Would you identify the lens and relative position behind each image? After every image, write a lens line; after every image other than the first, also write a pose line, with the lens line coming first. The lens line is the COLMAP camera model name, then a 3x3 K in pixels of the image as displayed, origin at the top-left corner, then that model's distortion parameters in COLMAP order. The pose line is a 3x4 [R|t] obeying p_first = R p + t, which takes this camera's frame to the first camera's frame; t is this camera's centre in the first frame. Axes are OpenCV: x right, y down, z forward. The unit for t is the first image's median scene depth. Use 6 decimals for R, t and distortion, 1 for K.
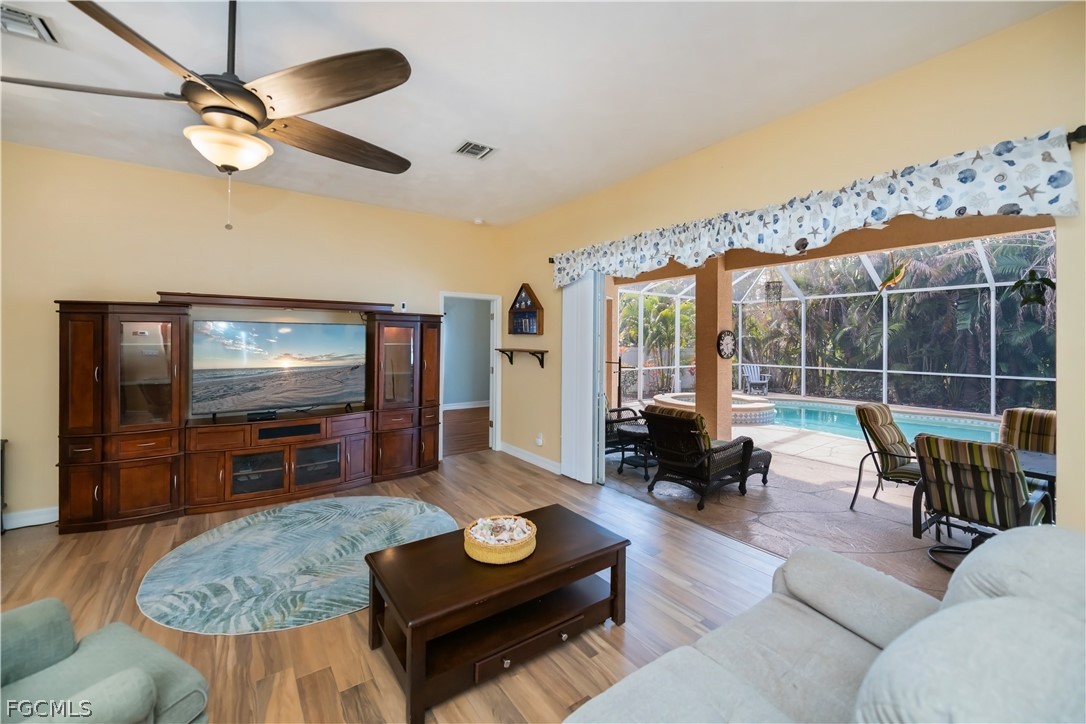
lens RADIAL K [[437.5, 0, 543.7], [0, 437.5, 344.5], [0, 0, 1]] dist [-0.001212, -0.000993]
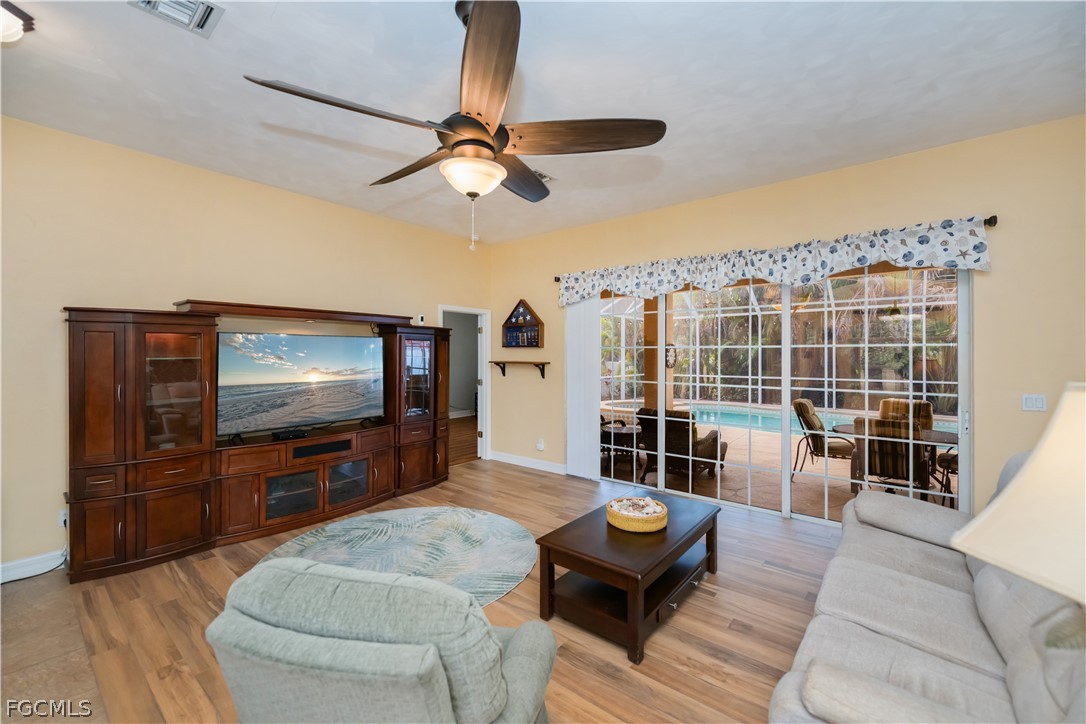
lens RADIAL K [[437.6, 0, 542.9], [0, 437.6, 359.5], [0, 0, 1]] dist [-0.003312, 0.000172]
pose [[0.962599, -0.009953, 0.270747, -0.399139], [0.009643, 0.999950, 0.002477, 0.006453], [-0.270758, 0.000227, 0.962647, -0.054634]]
